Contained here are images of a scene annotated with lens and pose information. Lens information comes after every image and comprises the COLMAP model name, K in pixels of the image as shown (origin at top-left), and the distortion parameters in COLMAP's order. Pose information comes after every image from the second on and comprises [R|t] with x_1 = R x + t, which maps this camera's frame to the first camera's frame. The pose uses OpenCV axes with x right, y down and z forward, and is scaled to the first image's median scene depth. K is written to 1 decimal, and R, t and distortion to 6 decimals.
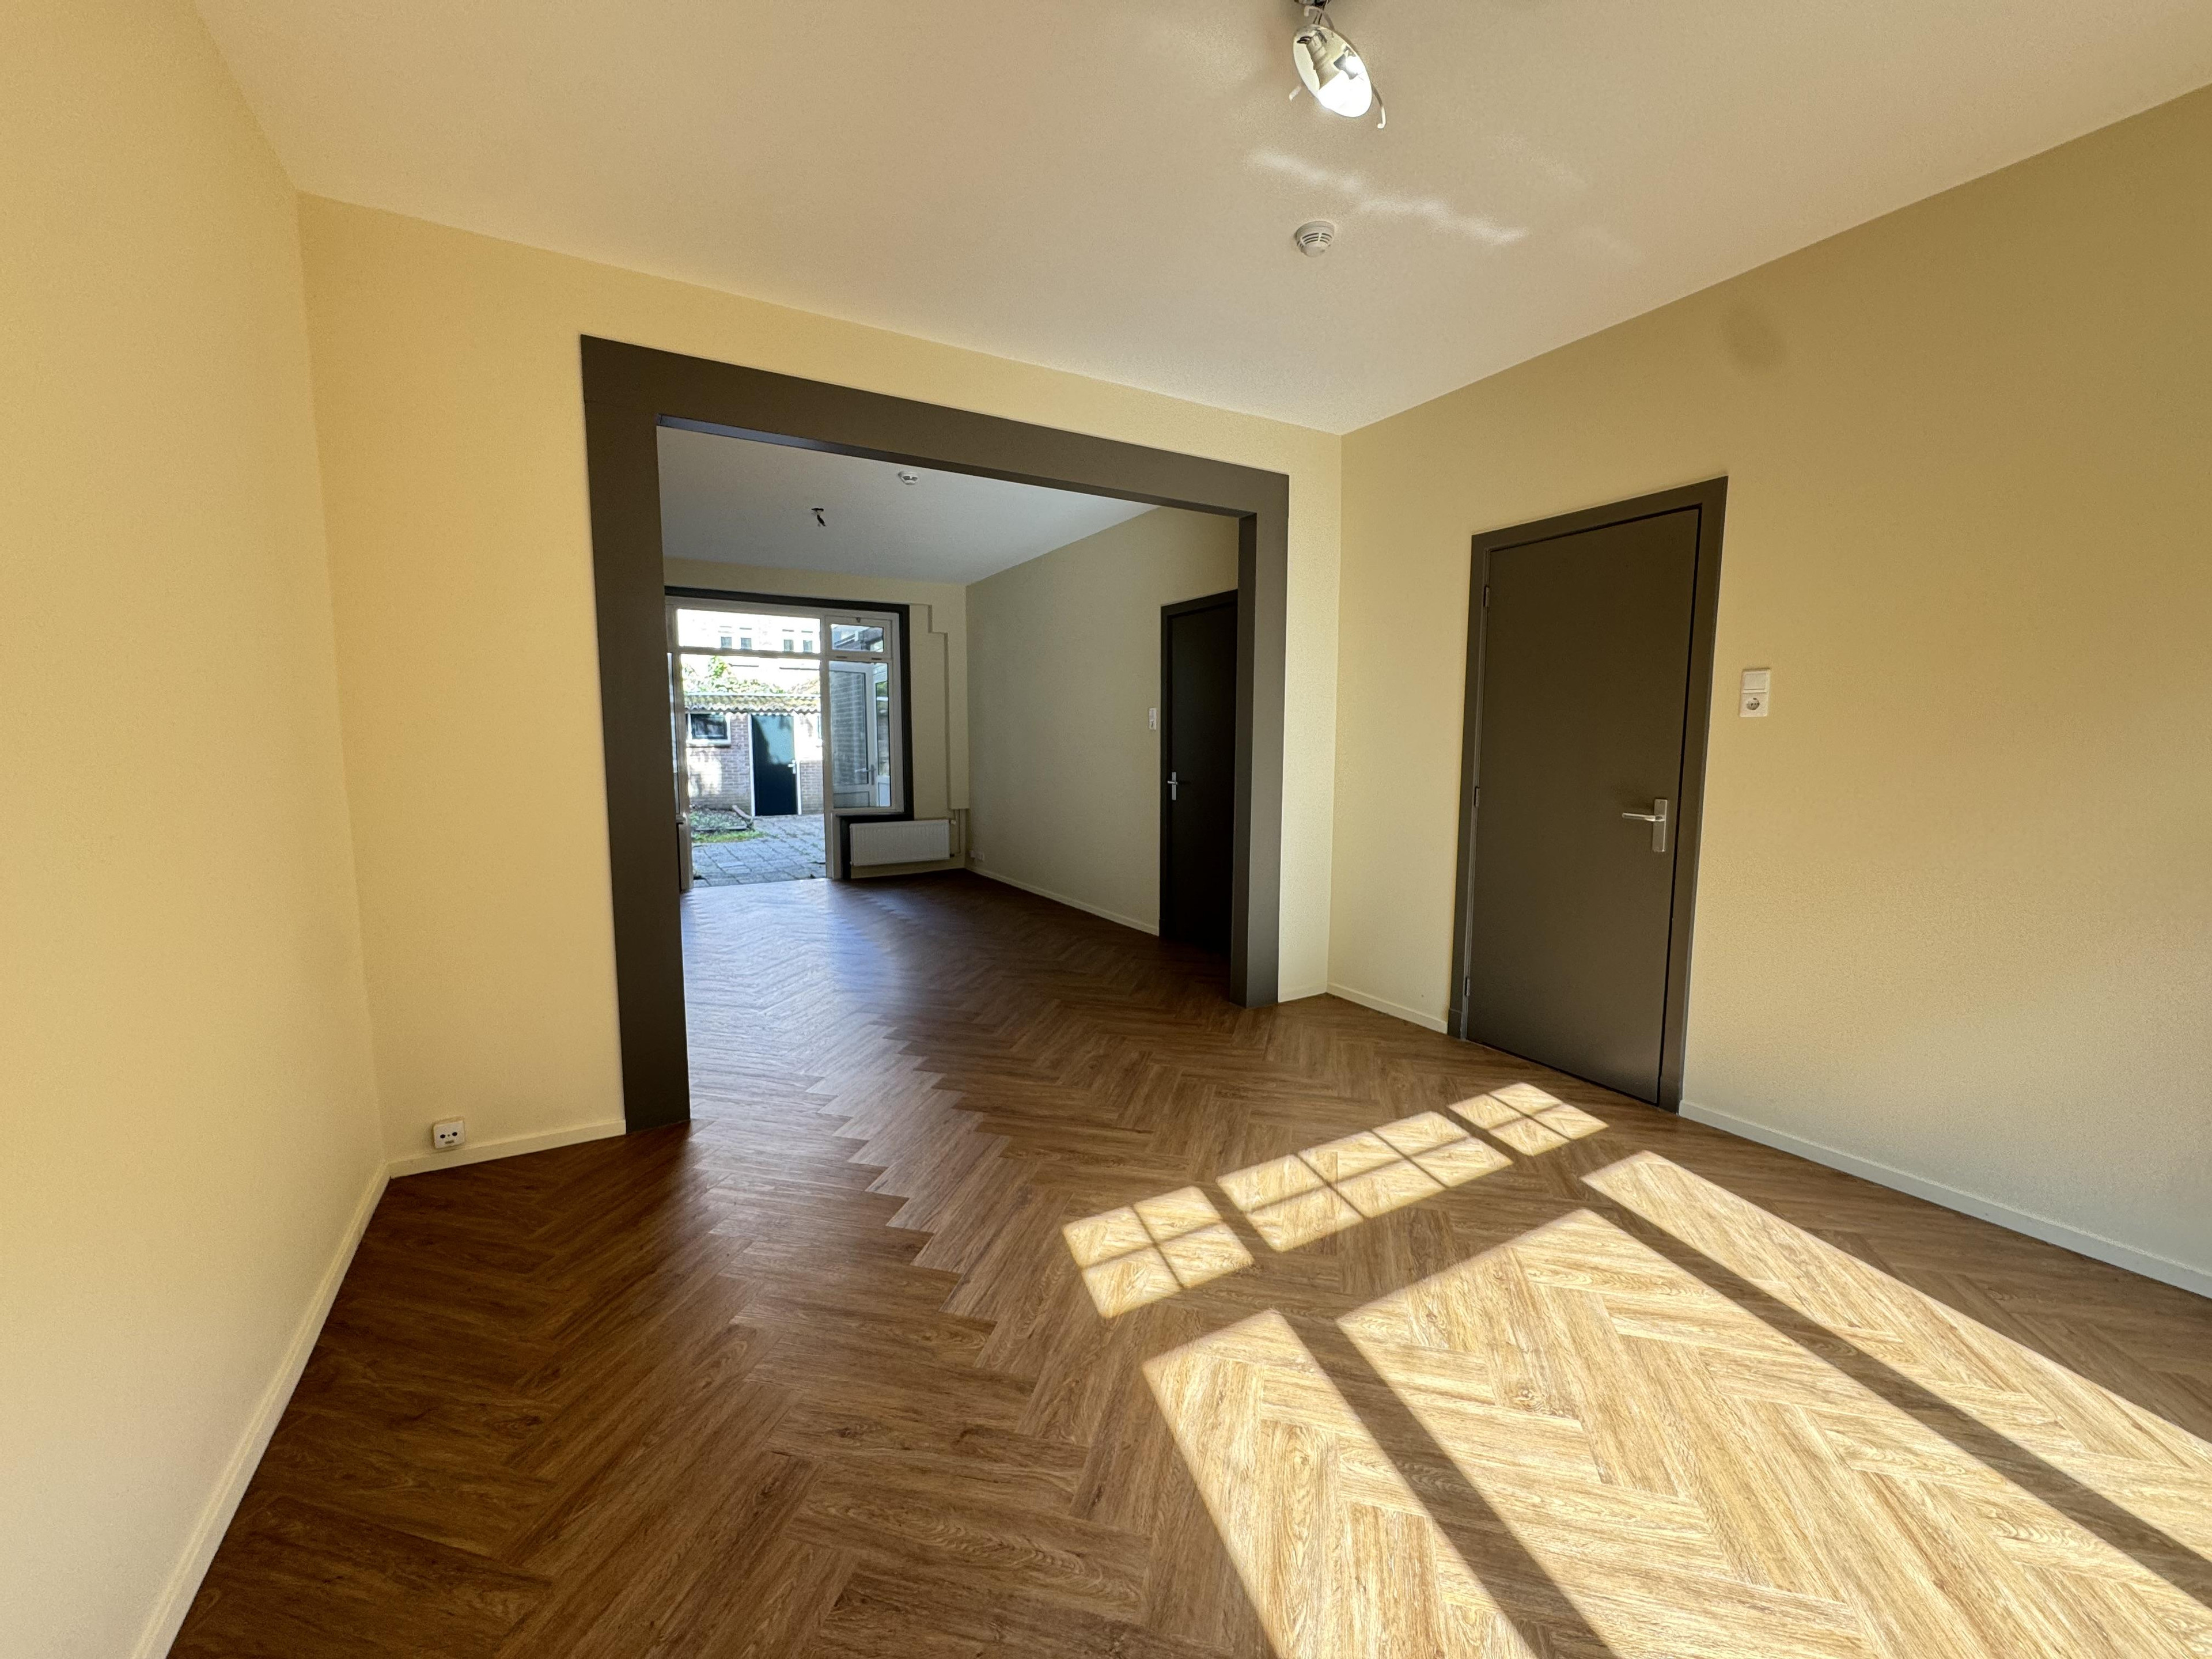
lens RADIAL K [[879.5, 0, 1106.0], [0, 879.5, 829.5], [0, 0, 1]] dist [-0.001869, 0.000066]
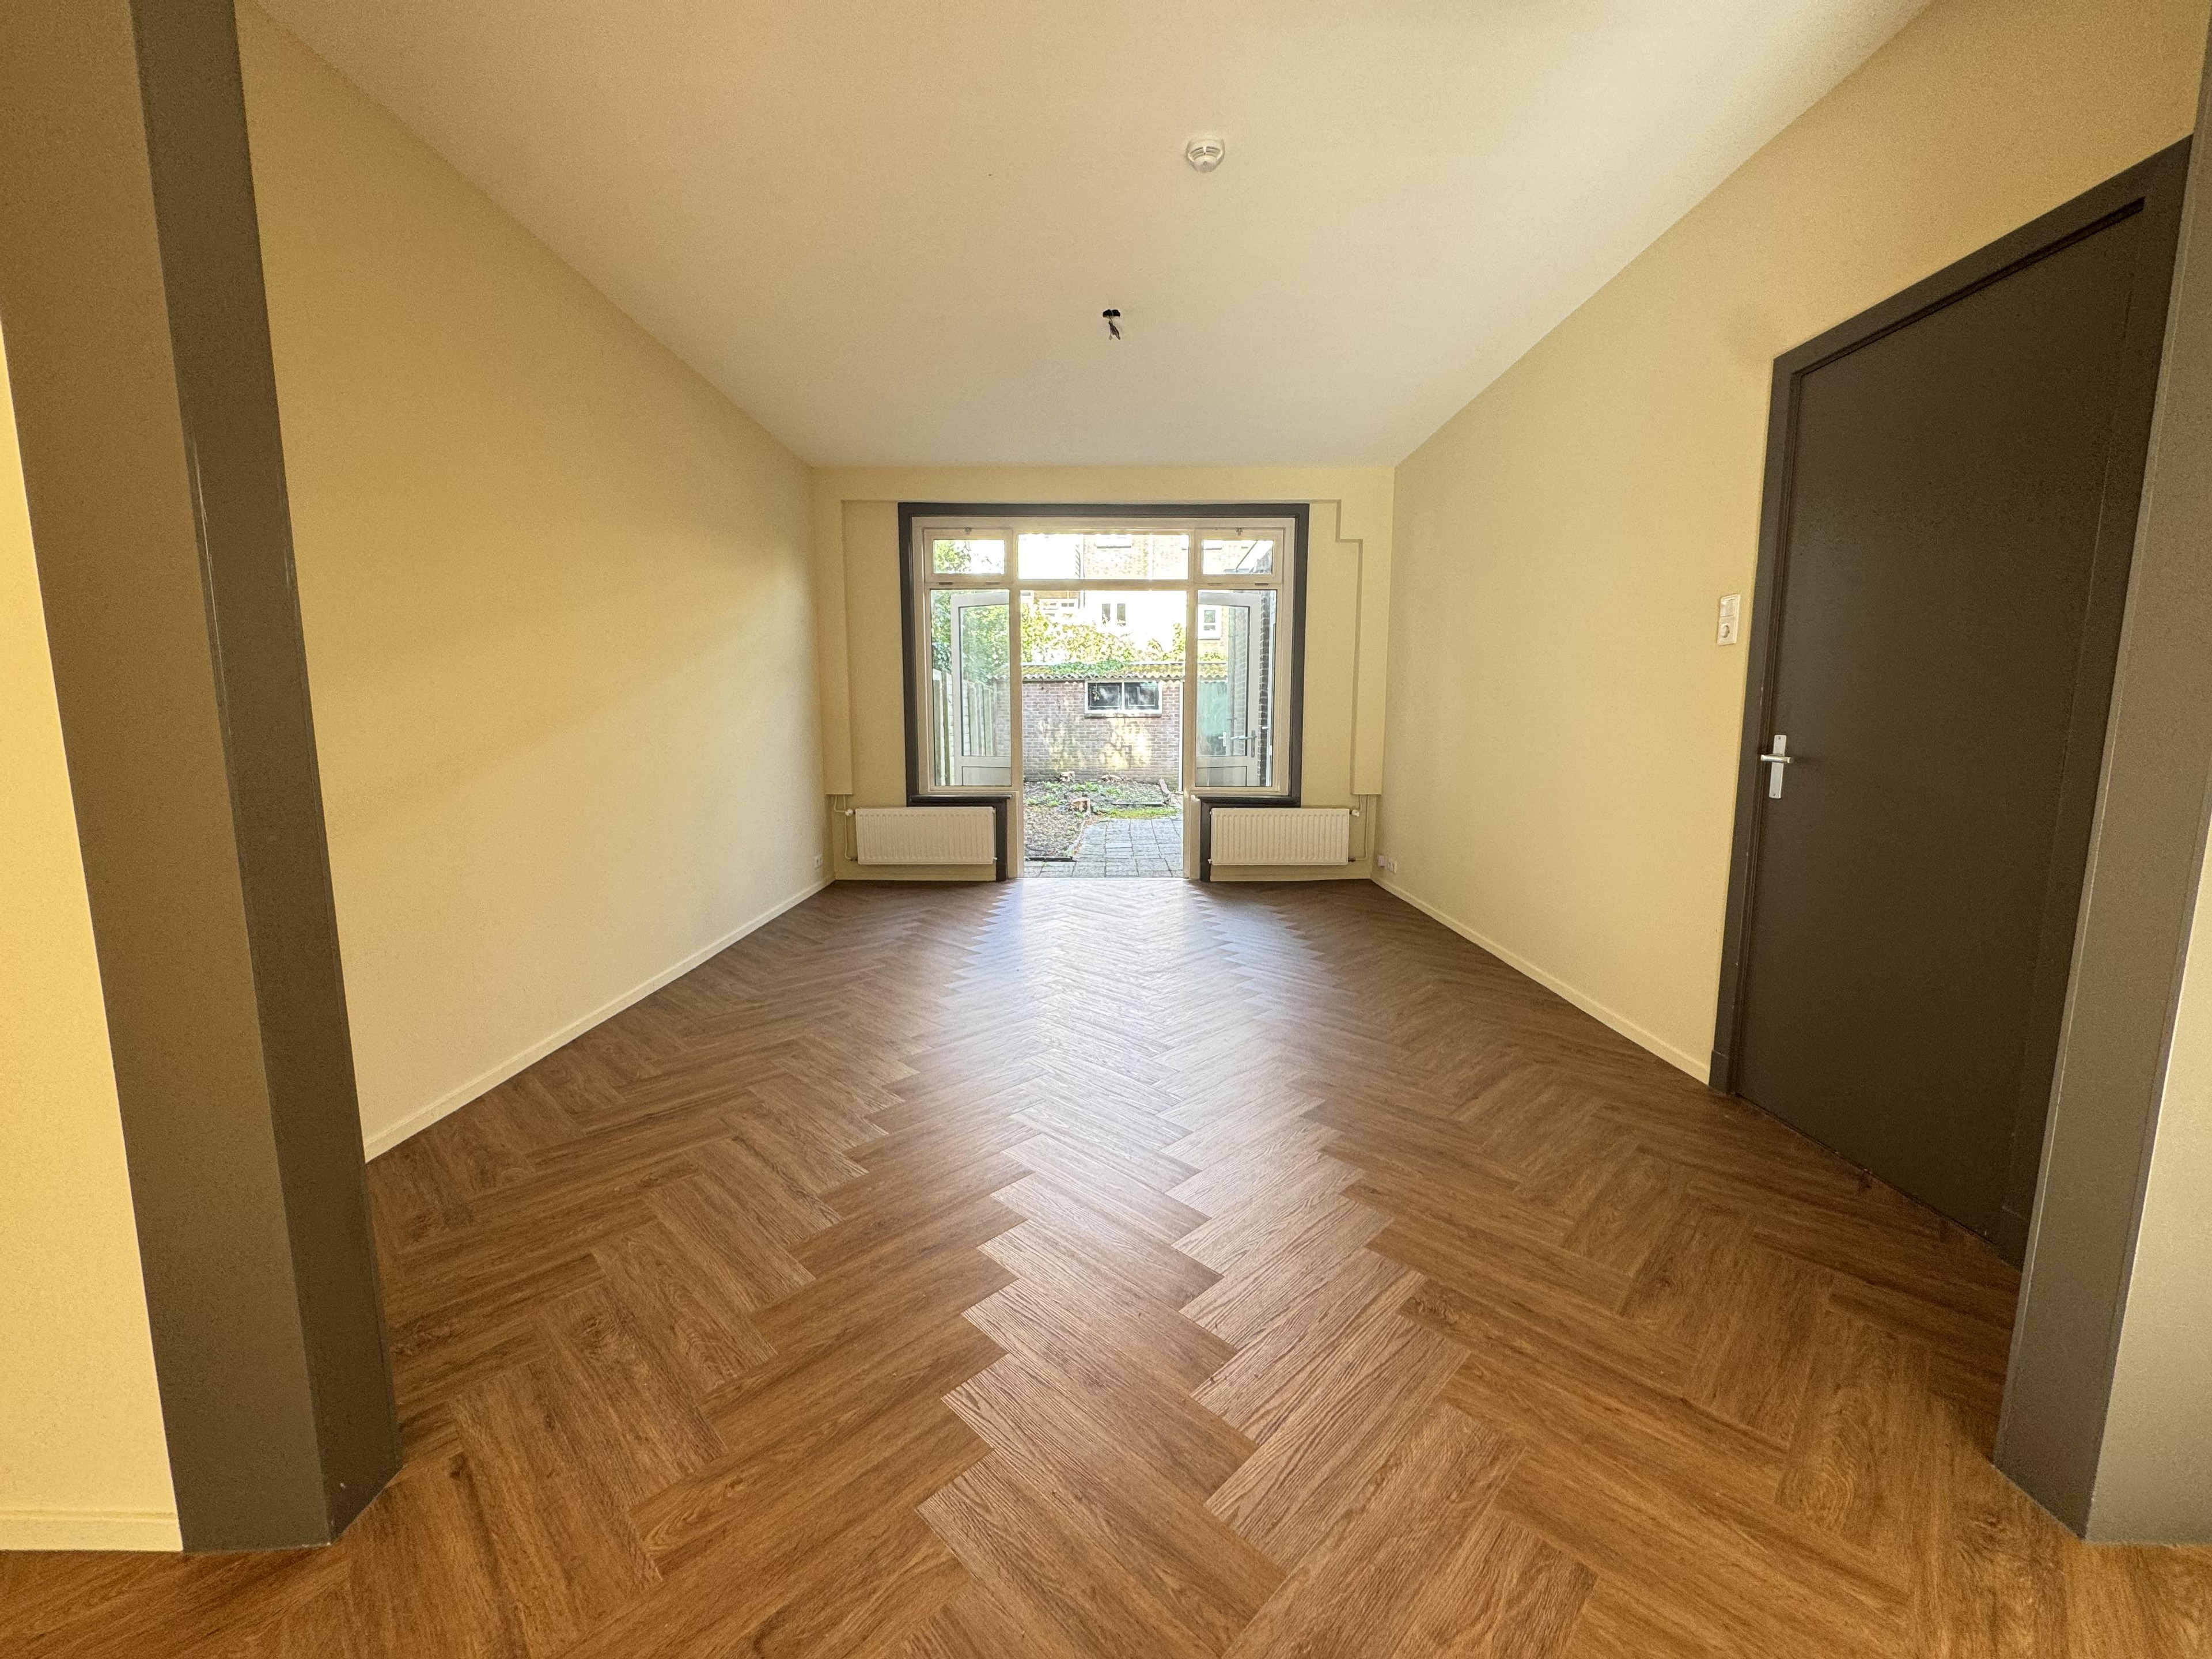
lens RADIAL K [[879.5, 0, 1106.0], [0, 879.5, 829.5], [0, 0, 1]] dist [-0.001869, 0.000066]
pose [[0.862854, 0.062871, -0.501528, 0.006523], [-0.051071, 0.998000, 0.037244, -0.011489], [0.502867, -0.006523, 0.864339, 0.303901]]
